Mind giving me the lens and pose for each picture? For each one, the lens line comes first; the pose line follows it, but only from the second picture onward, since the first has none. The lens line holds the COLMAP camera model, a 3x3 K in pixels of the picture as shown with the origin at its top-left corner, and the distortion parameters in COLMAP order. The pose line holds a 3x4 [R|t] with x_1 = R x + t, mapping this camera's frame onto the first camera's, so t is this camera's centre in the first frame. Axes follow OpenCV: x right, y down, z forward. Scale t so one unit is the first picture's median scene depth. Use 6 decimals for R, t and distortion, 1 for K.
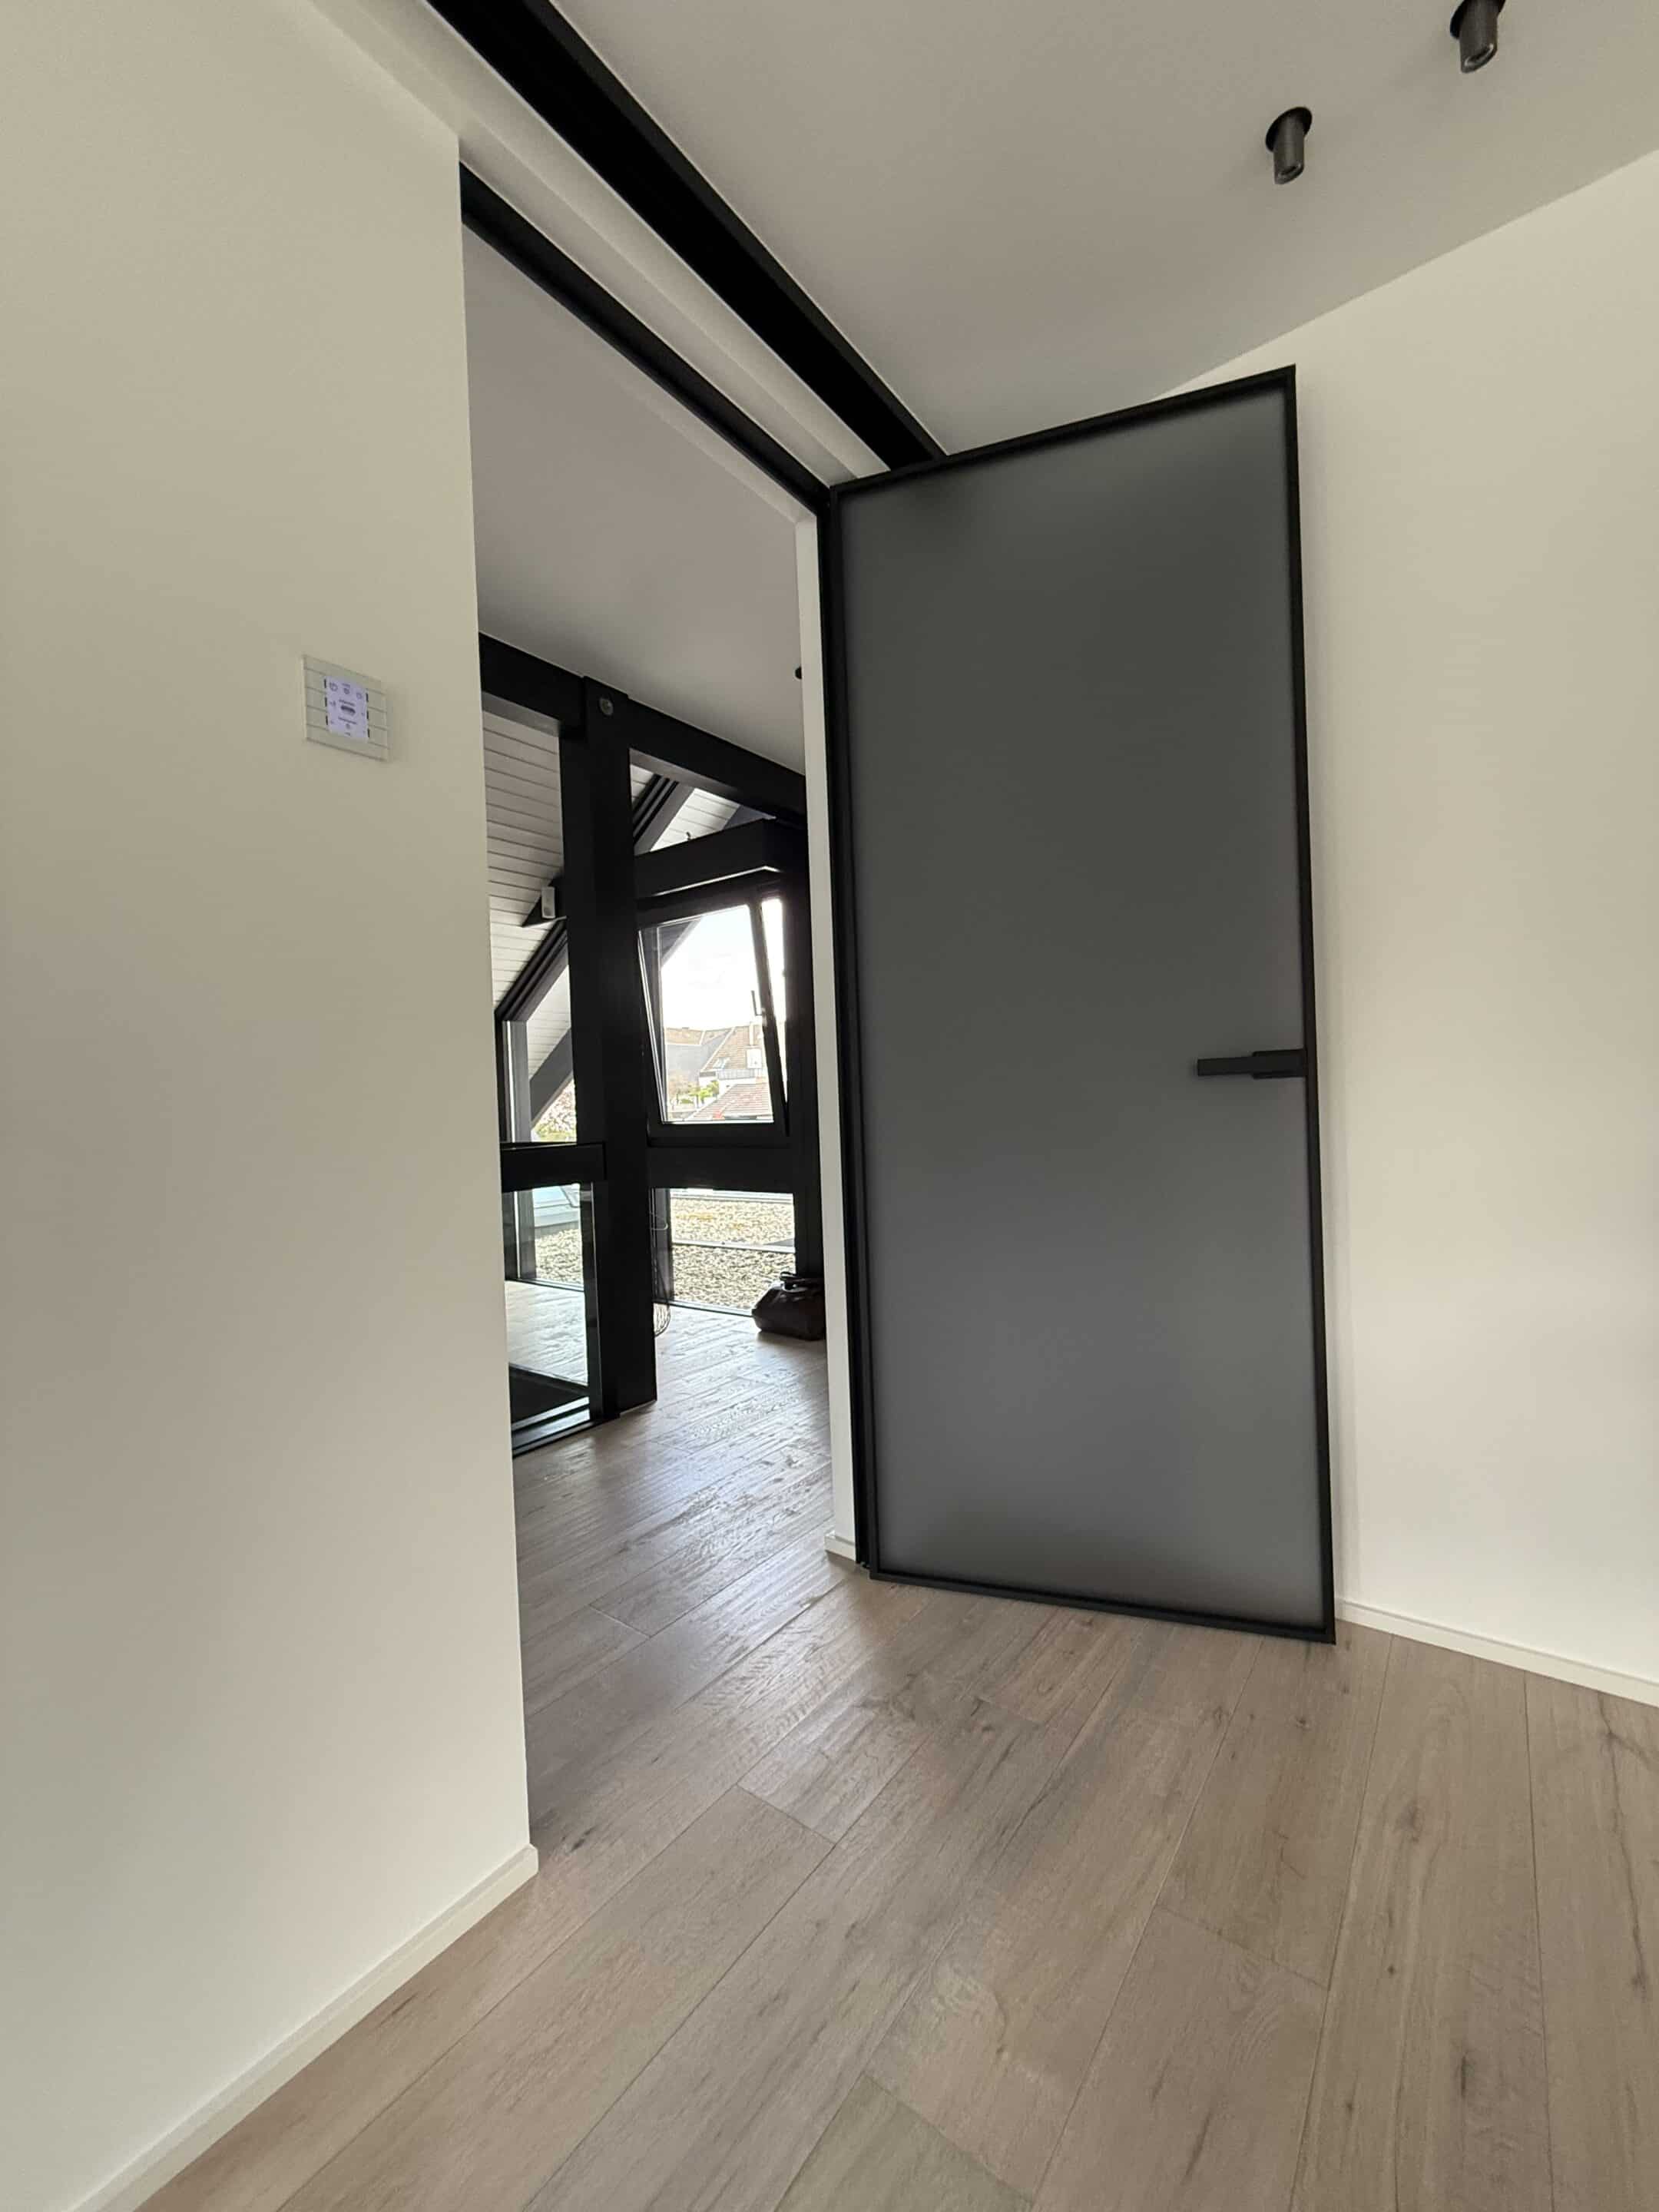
lens RADIAL K [[882.0, 0, 831.3], [0, 882.0, 1111.3], [0, 0, 1]] dist [-0.001907, 0.000198]
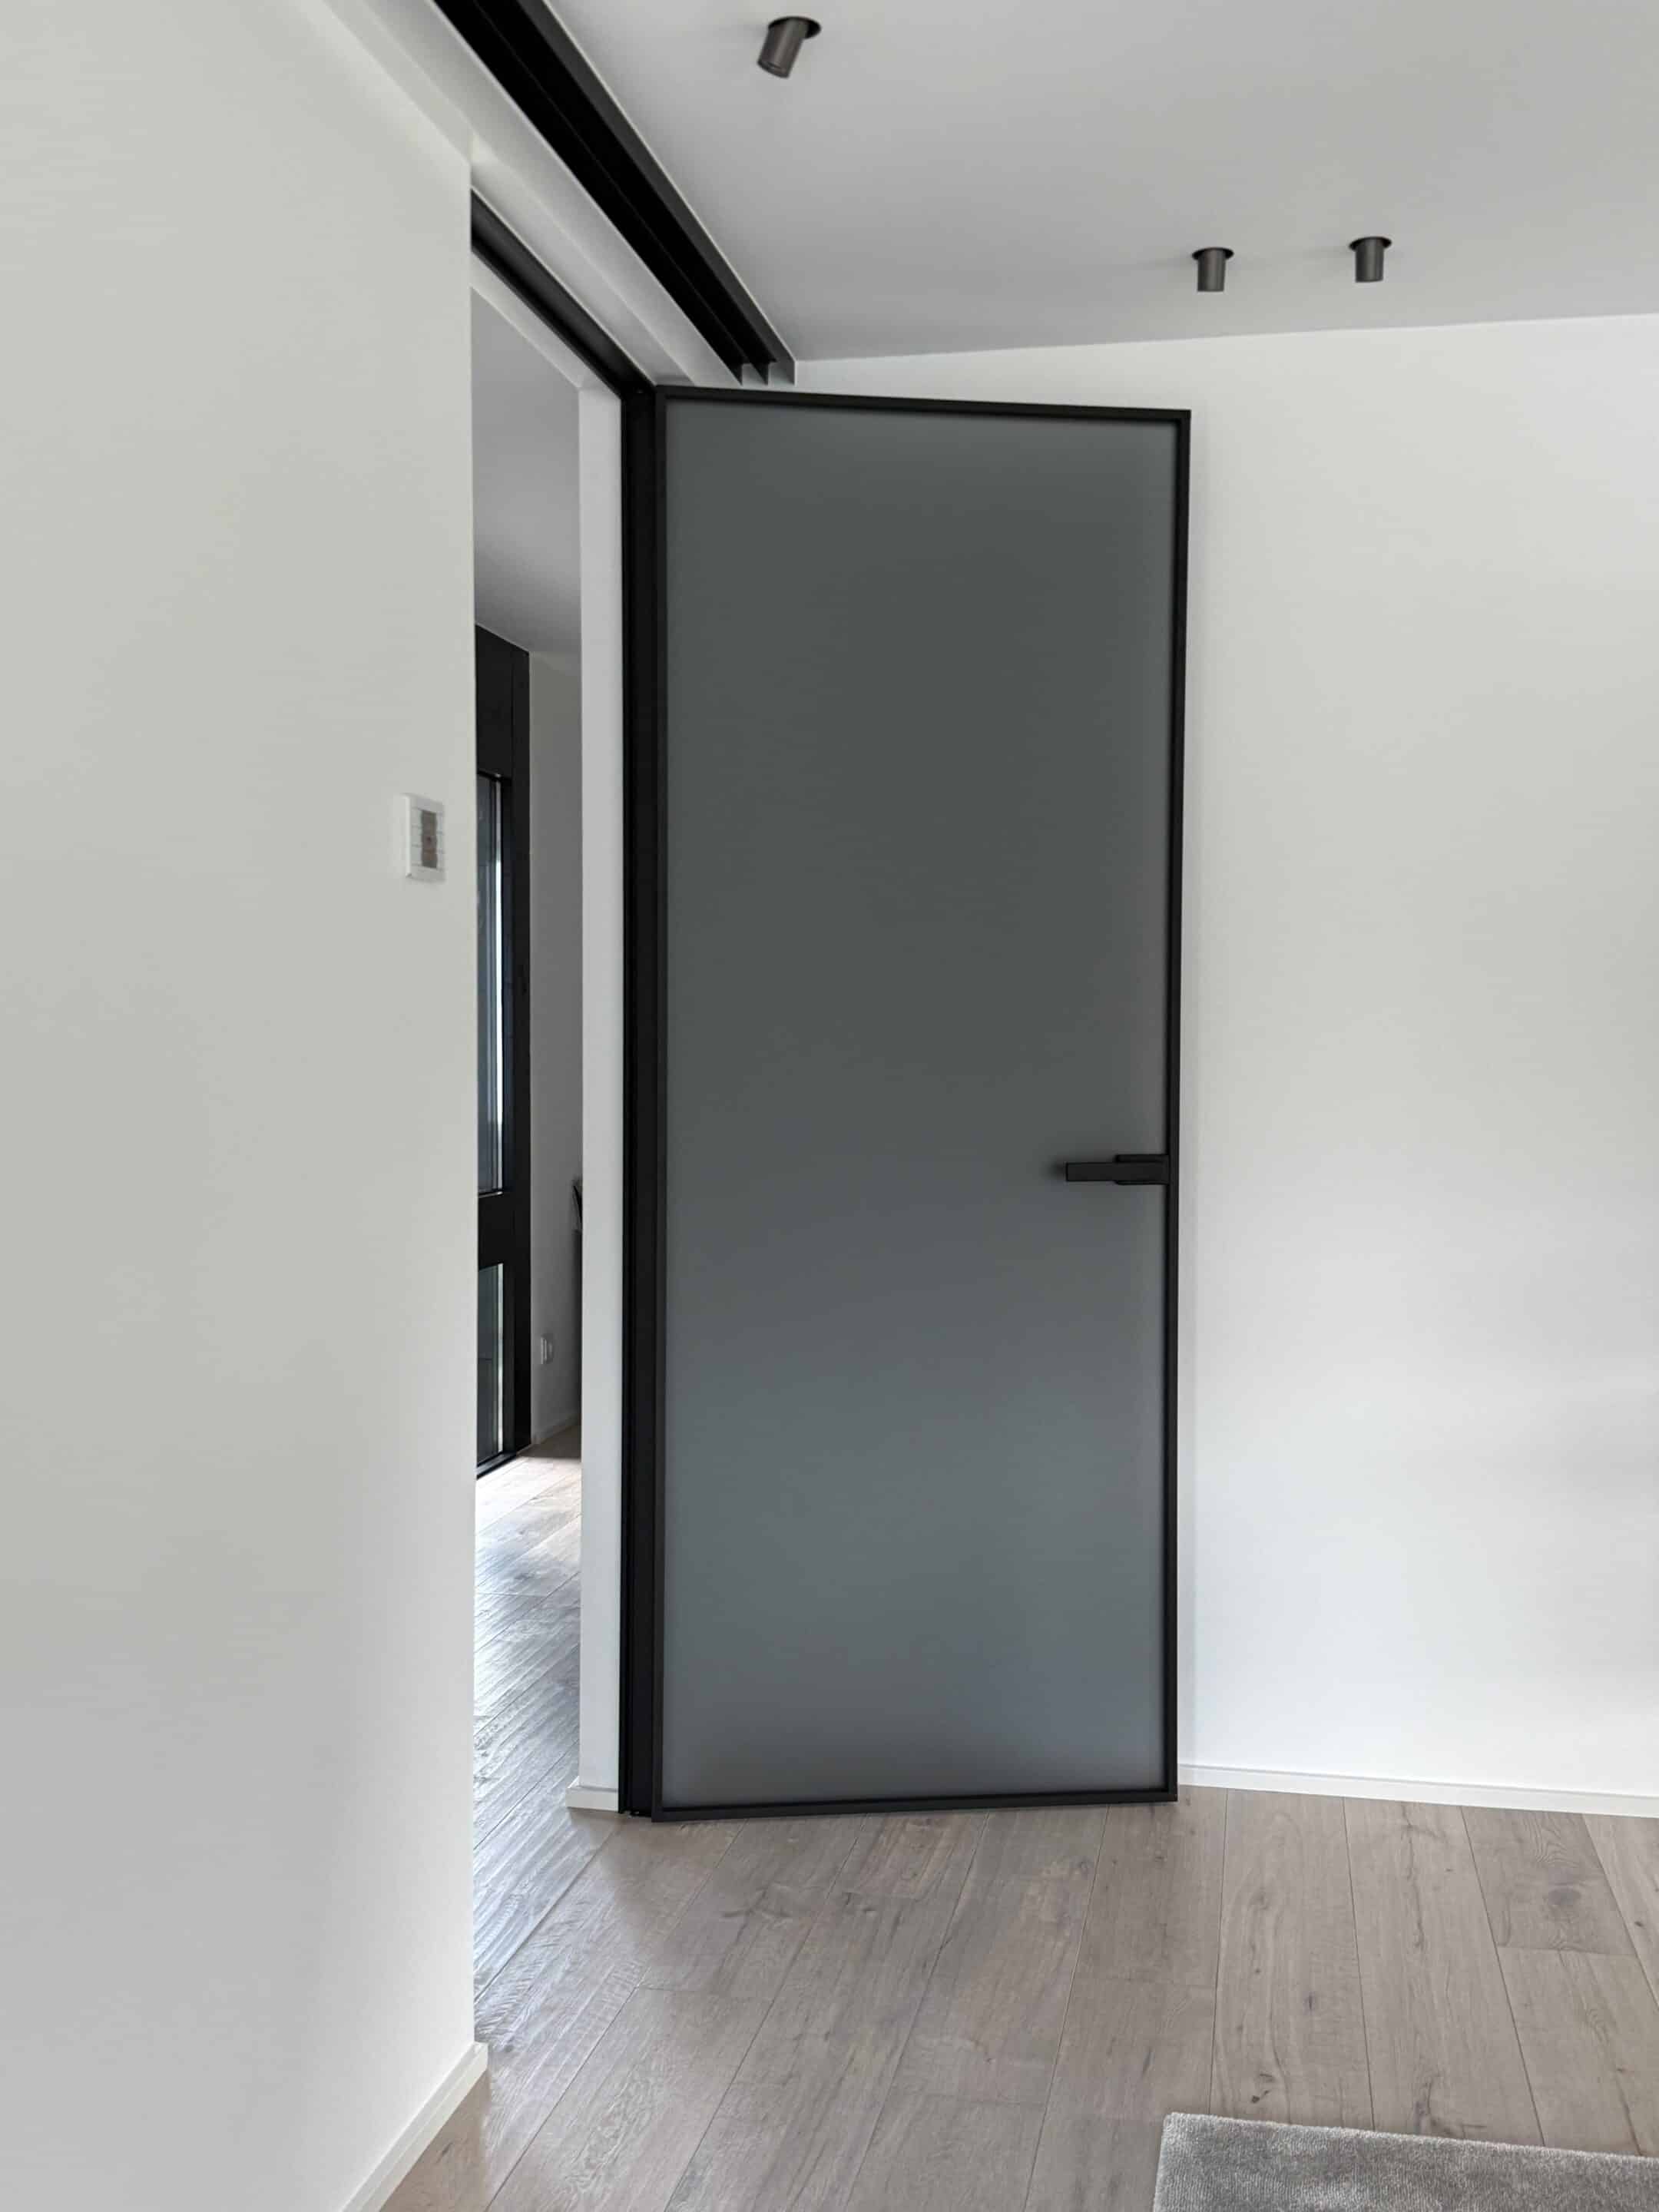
lens RADIAL K [[2179.7, 0, 829.5], [0, 2179.7, 1106.0], [0, 0, 1]] dist [0.206726, -0.571812]
pose [[0.900120, 0.029801, 0.434621, -0.842981], [-0.035314, 0.999366, 0.004612, -0.130762], [-0.434208, -0.019499, 0.900601, -0.985144]]
